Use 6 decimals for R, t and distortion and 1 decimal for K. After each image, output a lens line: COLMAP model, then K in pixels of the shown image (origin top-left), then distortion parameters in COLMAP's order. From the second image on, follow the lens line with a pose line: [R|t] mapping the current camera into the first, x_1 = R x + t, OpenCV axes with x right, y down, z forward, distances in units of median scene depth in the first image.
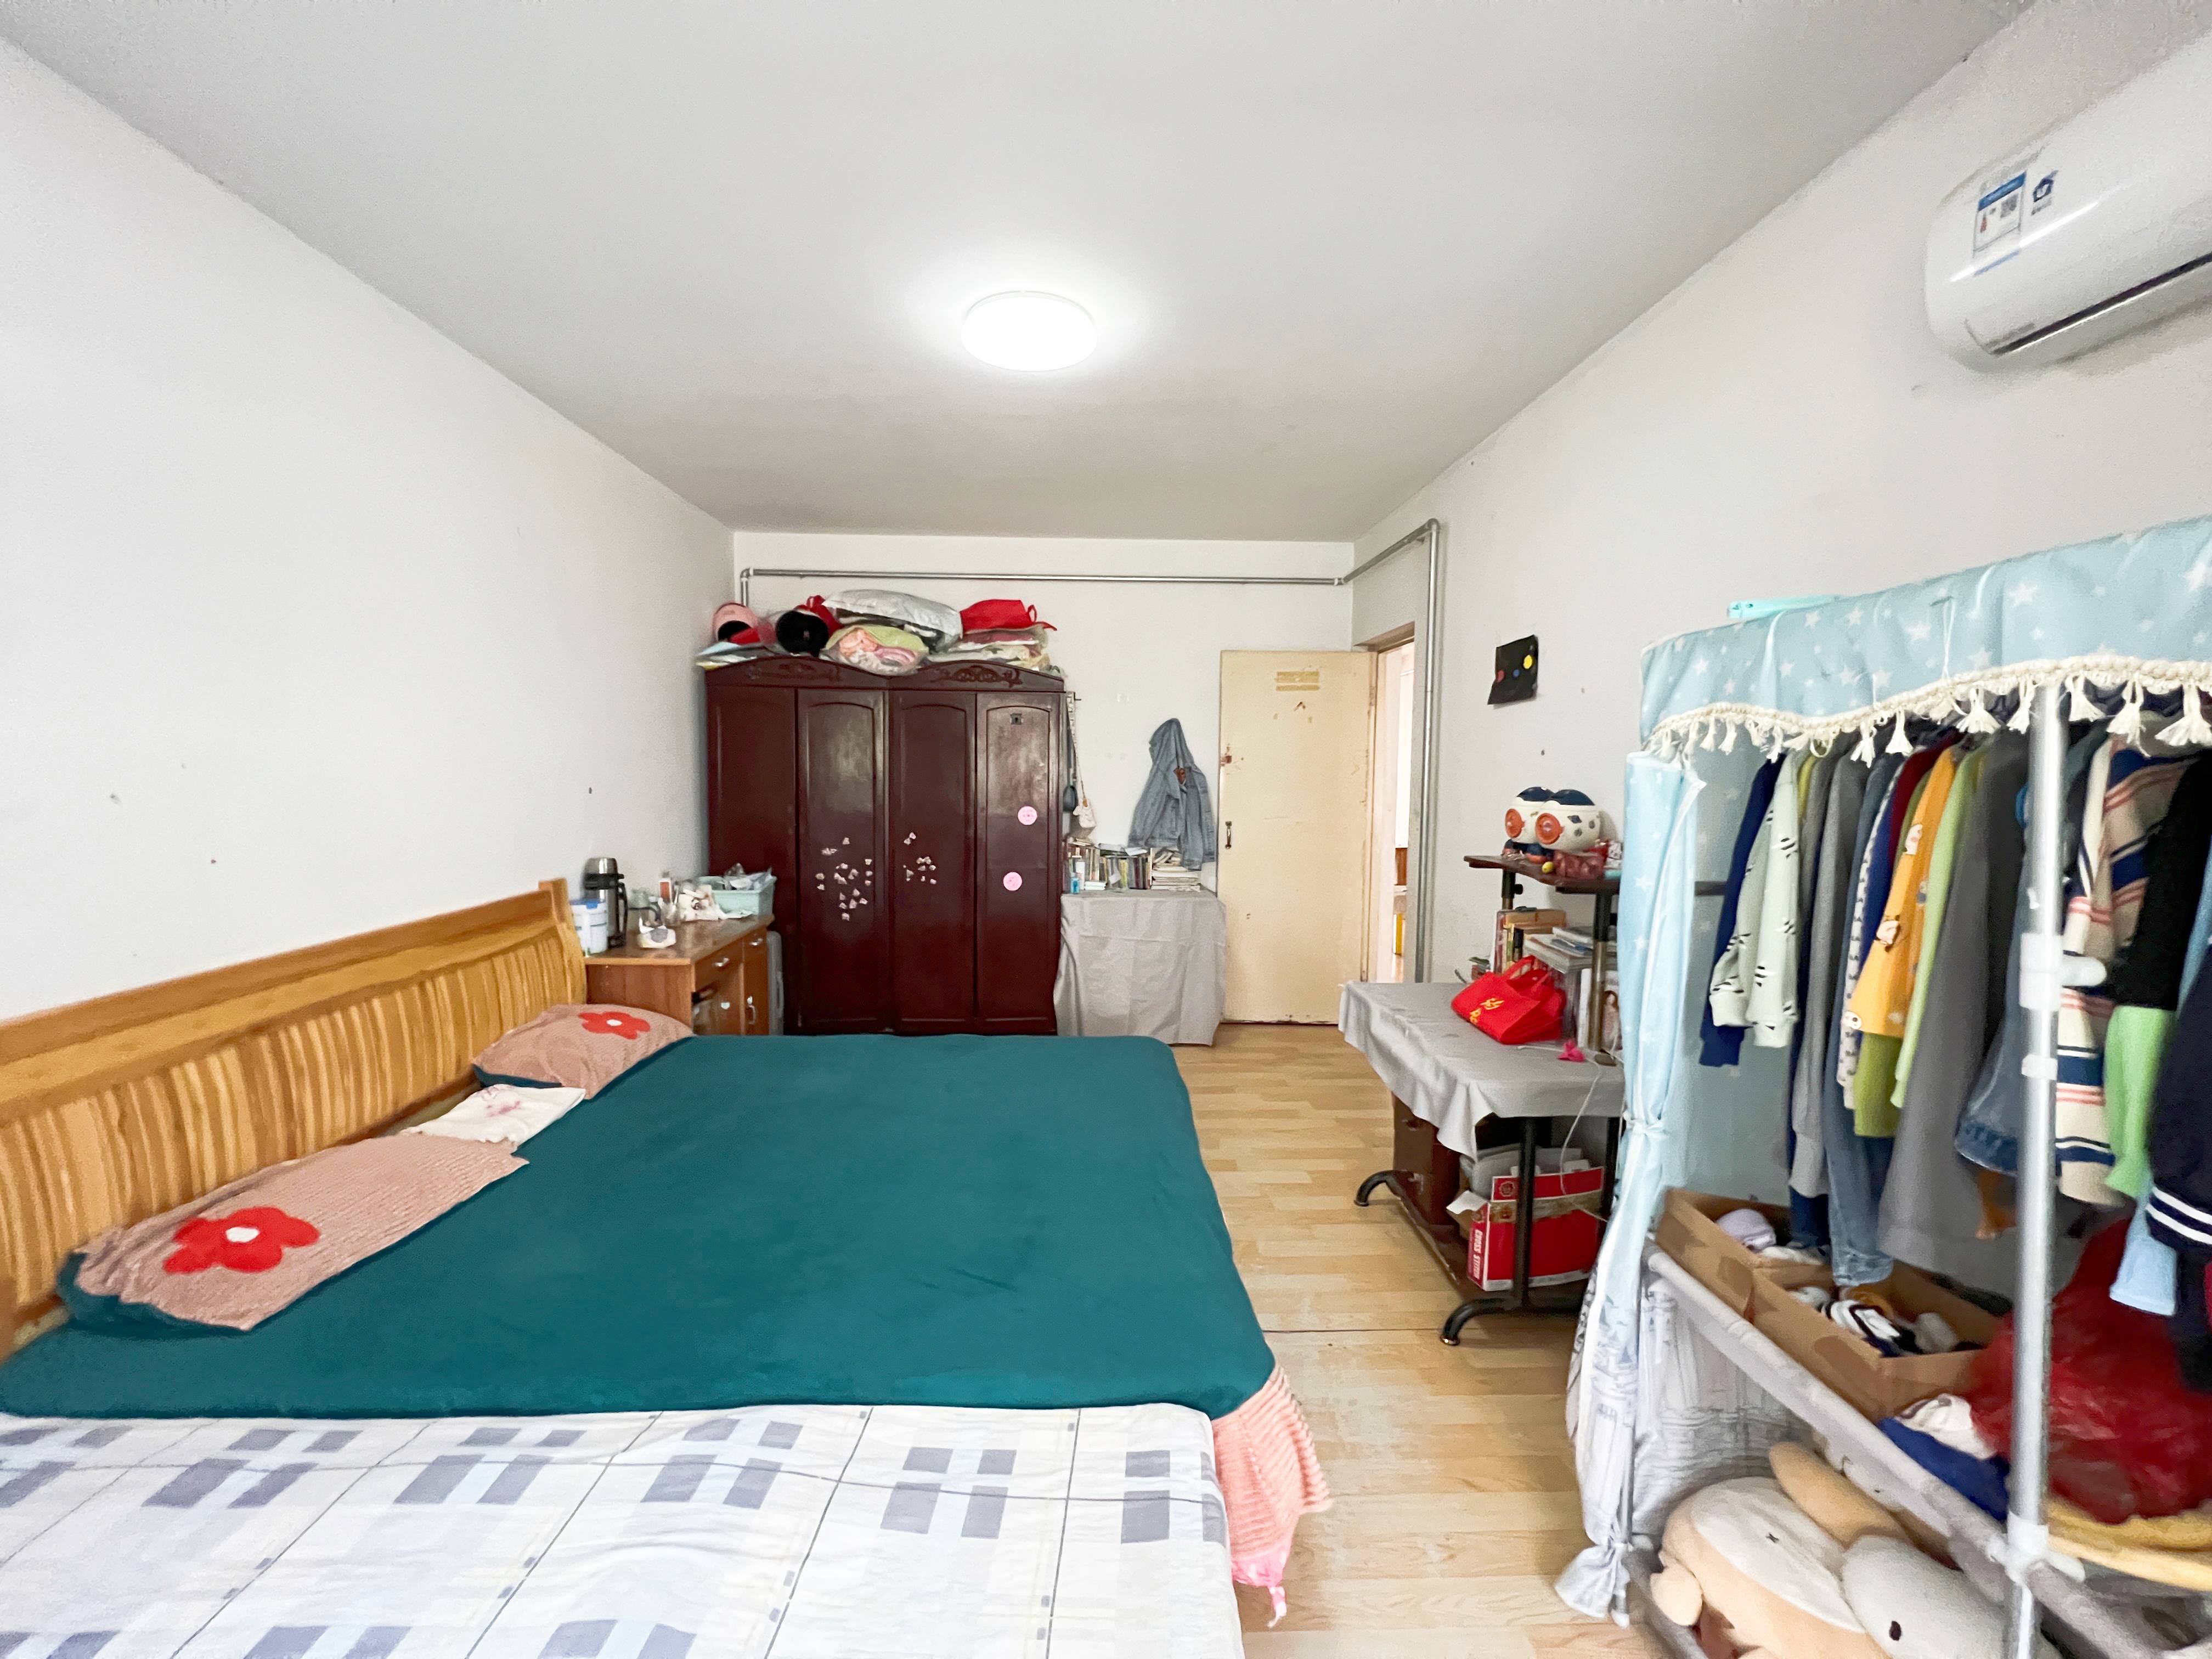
lens RADIAL K [[892.1, 0, 1112.2], [0, 892.1, 828.5], [0, 0, 1]] dist [0.000311, 0.000212]
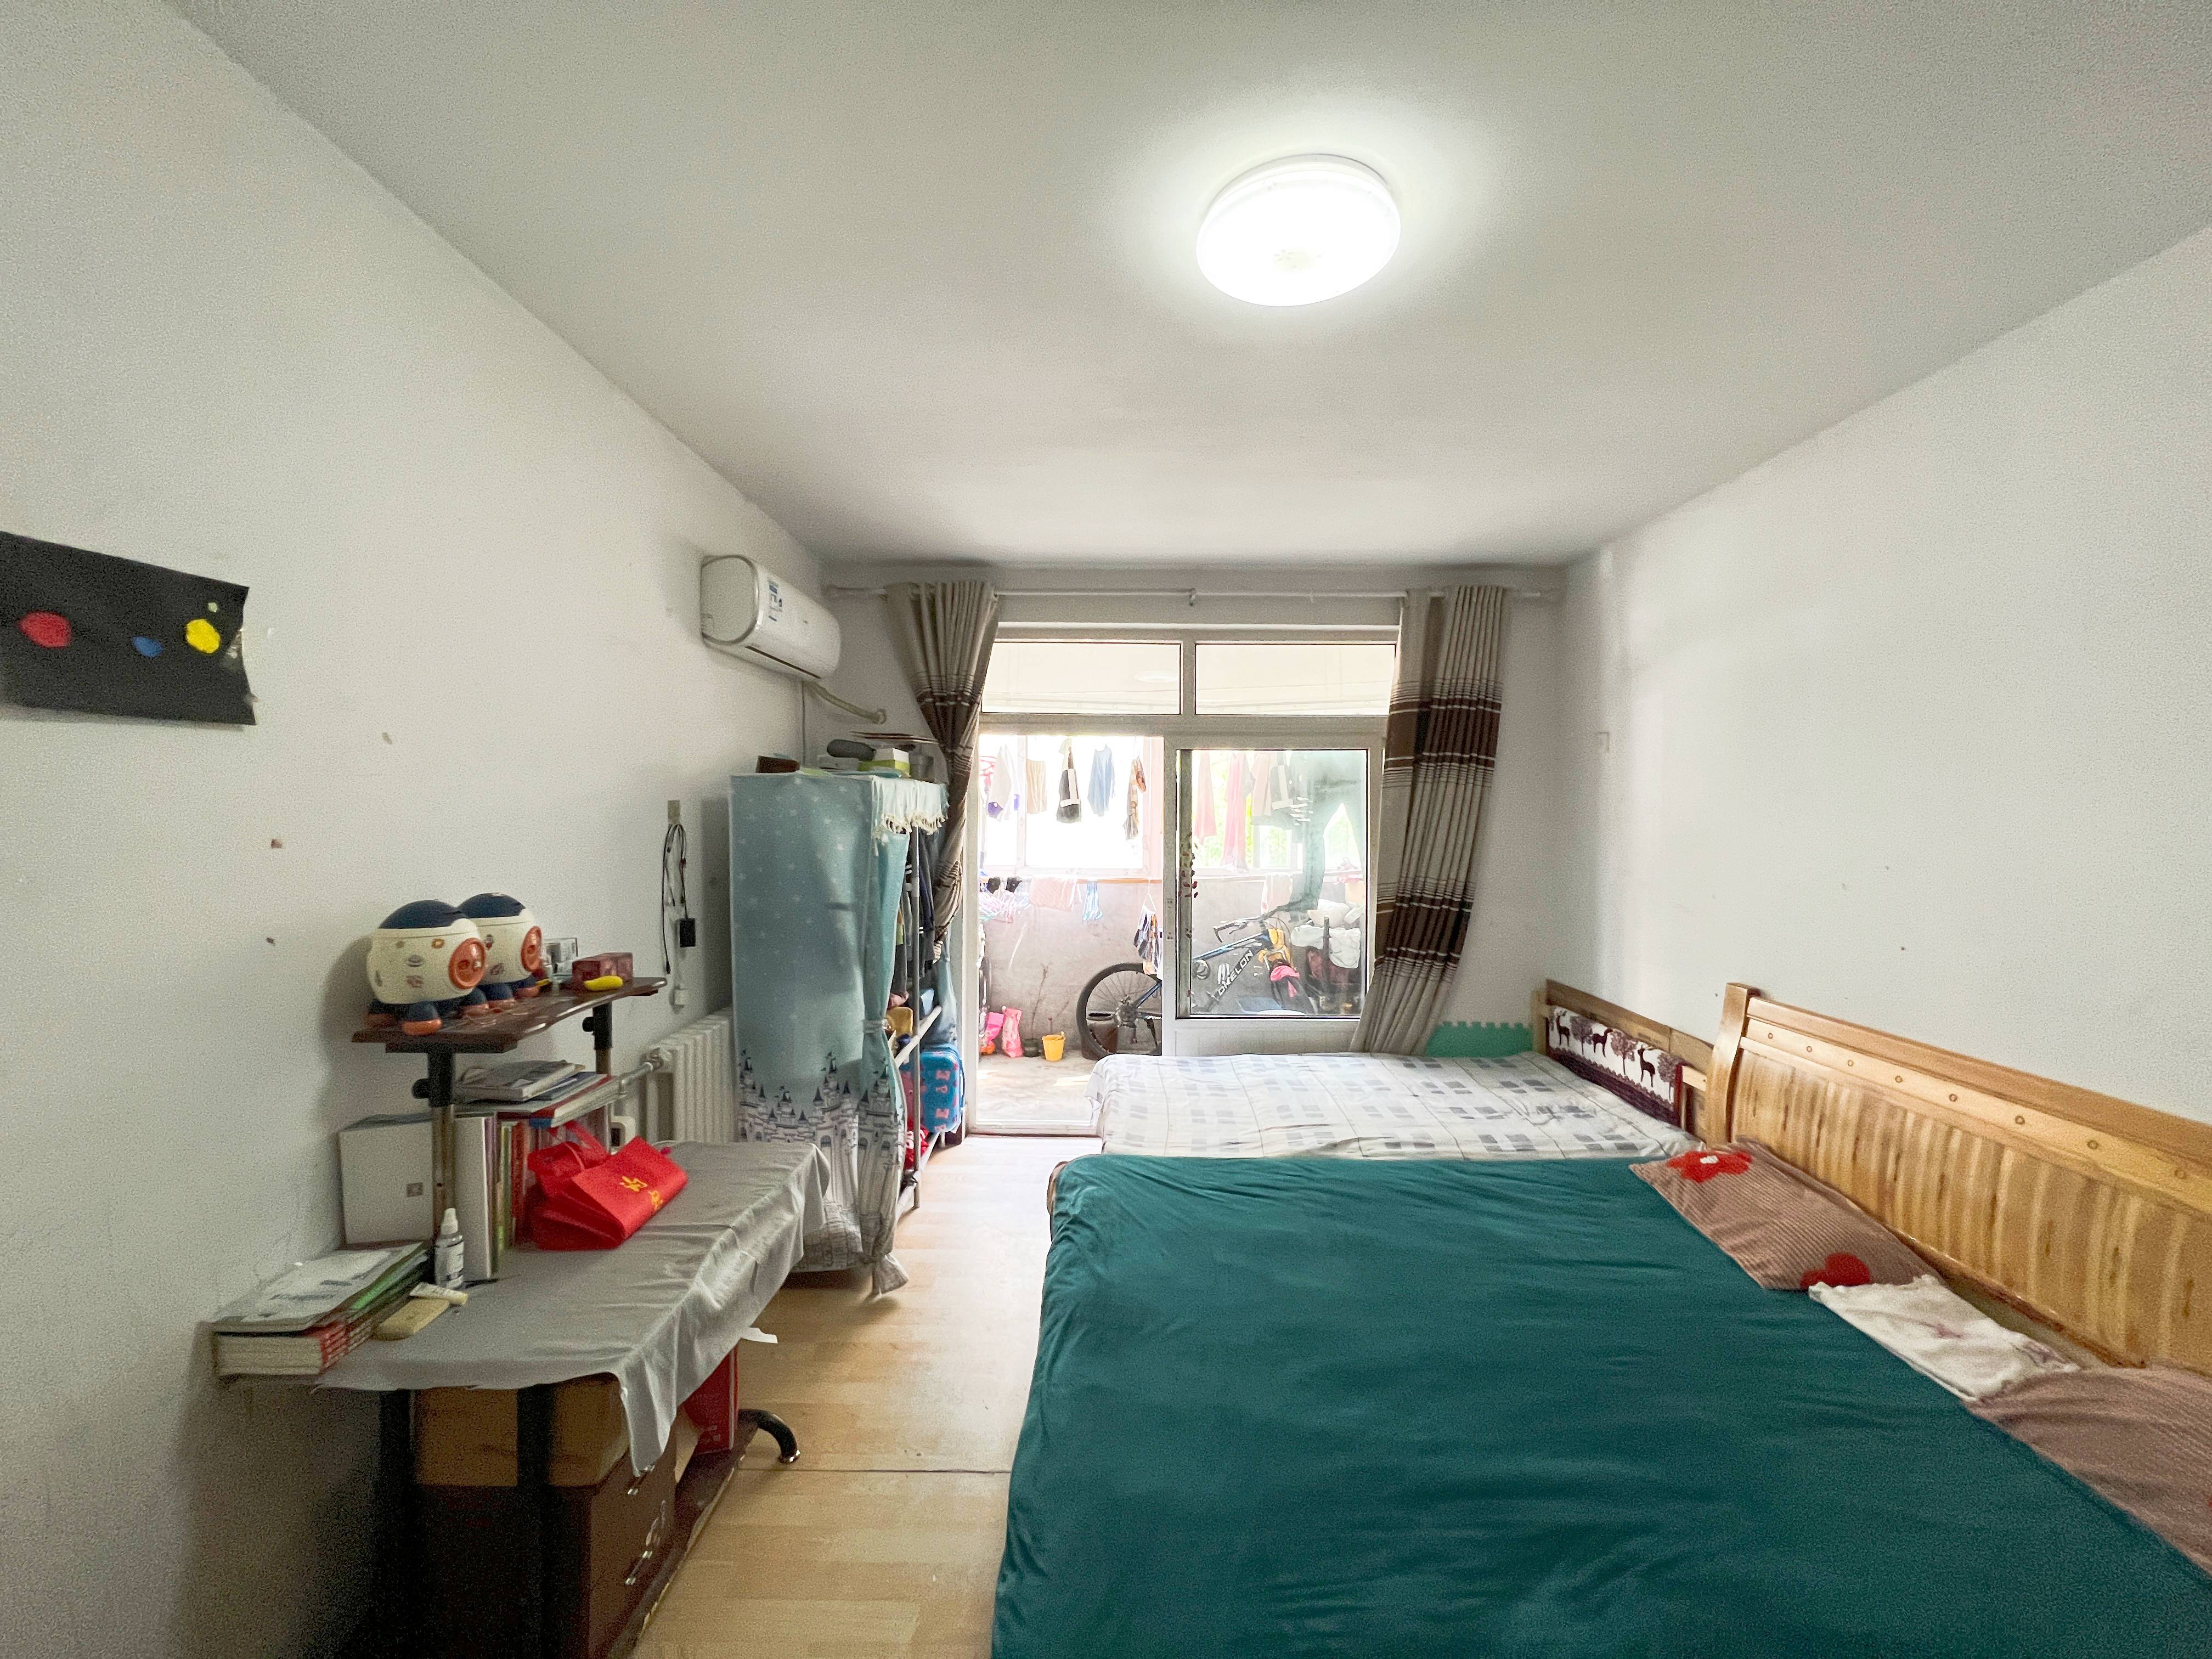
lens RADIAL K [[892.1, 0, 1107.7], [0, 892.1, 819.5], [0, 0, 1]] dist [0.000311, 0.000212]
pose [[-0.998672, -0.019566, 0.047663, 0.015954], [-0.015866, 0.996920, 0.076809, -0.167339], [-0.049019, 0.075951, -0.995906, 1.705844]]
